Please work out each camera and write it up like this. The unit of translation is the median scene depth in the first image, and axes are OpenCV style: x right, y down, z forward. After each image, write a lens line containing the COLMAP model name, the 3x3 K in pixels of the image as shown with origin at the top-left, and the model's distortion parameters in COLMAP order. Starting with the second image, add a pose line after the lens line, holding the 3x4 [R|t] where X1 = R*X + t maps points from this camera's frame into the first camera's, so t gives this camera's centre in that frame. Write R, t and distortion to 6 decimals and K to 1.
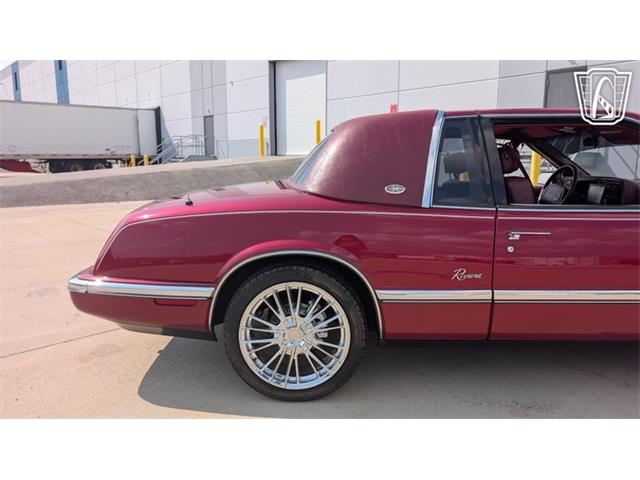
lens RADIAL K [[473.0, 0, 324.4], [0, 473.0, 235.3], [0, 0, 1]] dist [0.012218, -0.009902]
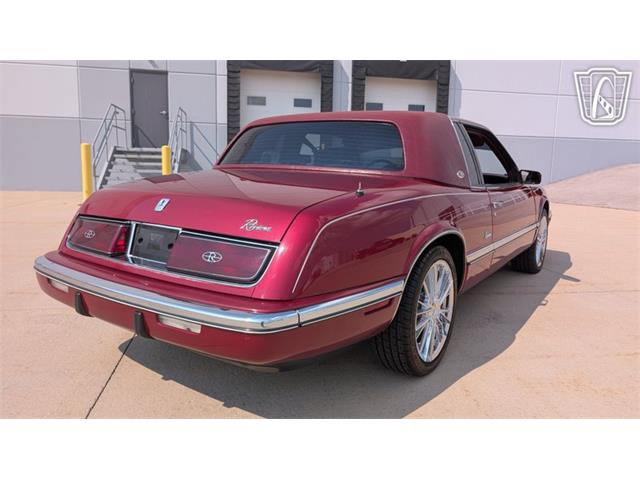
lens RADIAL K [[473.0, 0, 325.1], [0, 473.0, 234.6], [0, 0, 1]] dist [0.012218, -0.009902]
pose [[0.552280, -0.109703, 0.826409, -1.042290], [0.105561, 0.992527, 0.061209, -0.050720], [-0.826948, 0.053432, 0.559733, 0.550302]]
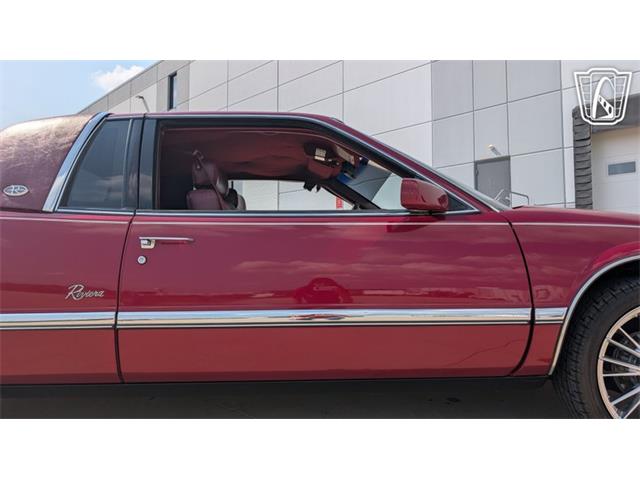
lens RADIAL K [[473.0, 0, 325.3], [0, 473.0, 227.1], [0, 0, 1]] dist [0.012218, -0.009902]
pose [[0.999494, -0.001736, 0.031755, 0.613310], [0.008869, 0.974111, -0.225894, 0.144447], [-0.030541, 0.226062, 0.973634, 0.179403]]
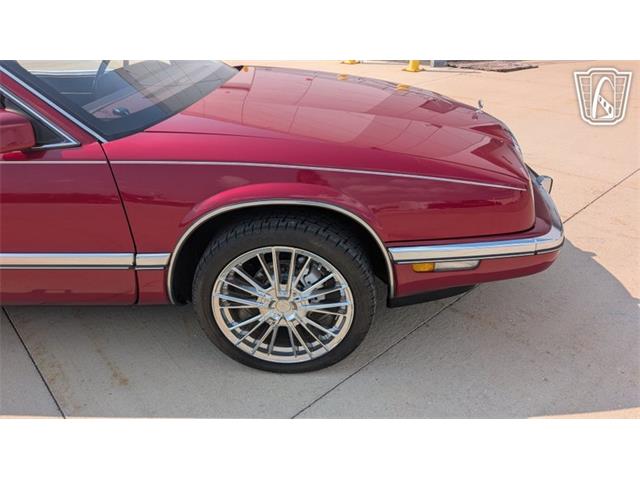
lens RADIAL K [[473.0, 0, 323.3], [0, 473.0, 235.5], [0, 0, 1]] dist [0.012218, -0.009902]
pose [[0.999654, -0.000973, -0.026293, 1.247409], [0.009274, 0.948212, 0.317501, -0.138562], [0.024623, -0.317635, 0.947893, 0.259401]]
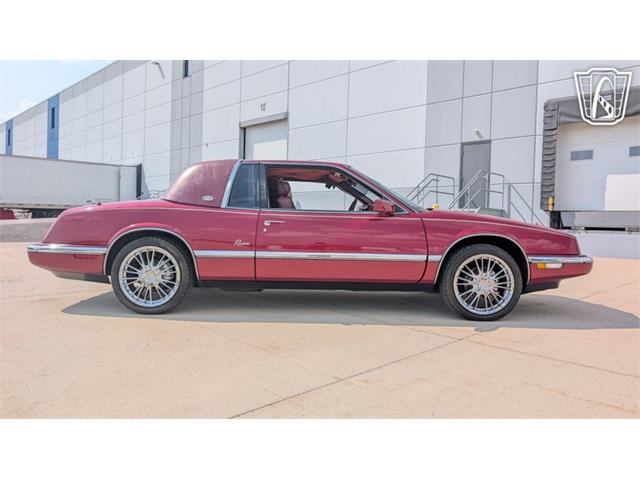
lens RADIAL K [[473.0, 0, 322.9], [0, 473.0, 229.7], [0, 0, 1]] dist [0.012218, -0.009902]
pose [[0.999303, 0.025457, 0.027290, 0.520248], [-0.021374, 0.989825, -0.140678, 0.263553], [-0.030594, 0.139997, 0.989679, -0.810146]]
